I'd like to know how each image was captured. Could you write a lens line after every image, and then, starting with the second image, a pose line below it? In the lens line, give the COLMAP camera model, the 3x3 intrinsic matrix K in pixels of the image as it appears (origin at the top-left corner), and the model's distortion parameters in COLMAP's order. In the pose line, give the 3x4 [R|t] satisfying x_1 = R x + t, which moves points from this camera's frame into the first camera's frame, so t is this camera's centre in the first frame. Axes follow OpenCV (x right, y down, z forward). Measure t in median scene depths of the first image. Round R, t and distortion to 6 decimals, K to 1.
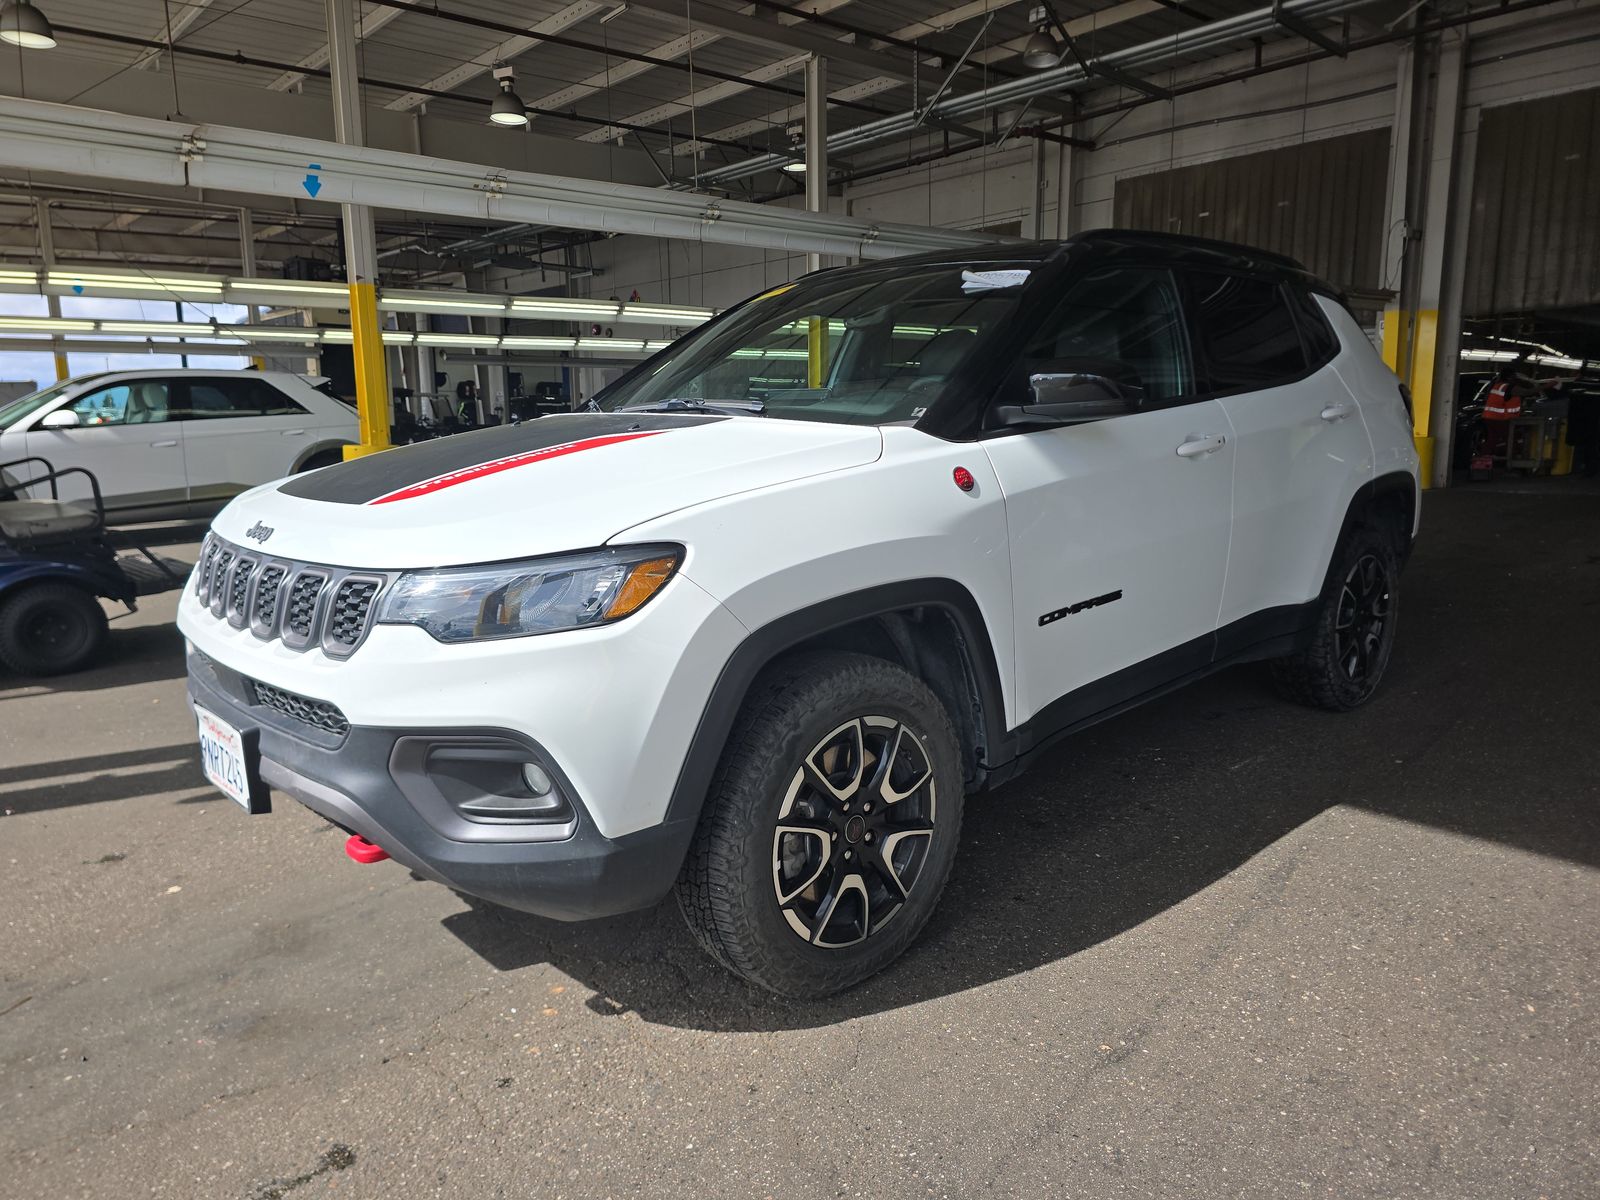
lens RADIAL K [[1113.8, 0, 811.1], [0, 1113.8, 604.2], [0, 0, 1]] dist [0.026344, -0.009603]
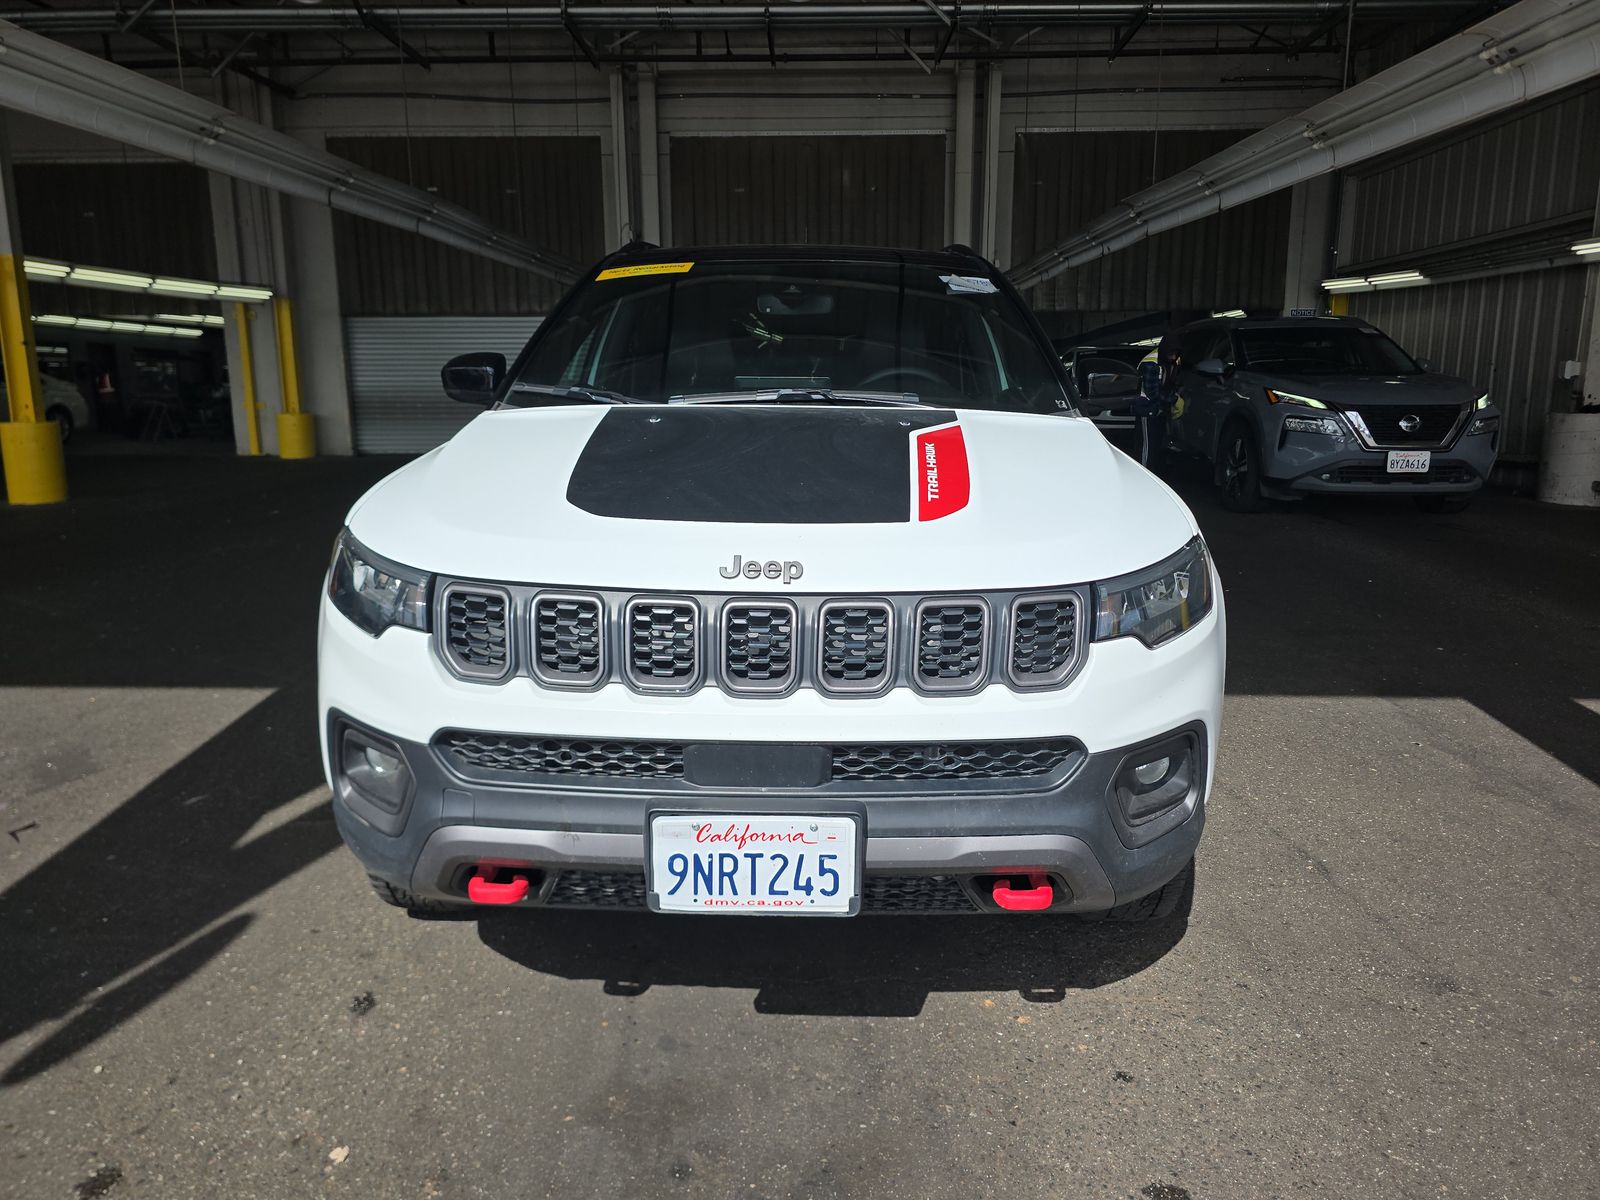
lens RADIAL K [[1113.8, 0, 800.8], [0, 1113.8, 608.3], [0, 0, 1]] dist [0.026344, -0.009603]
pose [[0.678319, -0.135432, 0.722178, -0.237875], [0.115710, 0.990292, 0.077030, -0.021355], [-0.725599, 0.031312, 0.687405, 0.105386]]
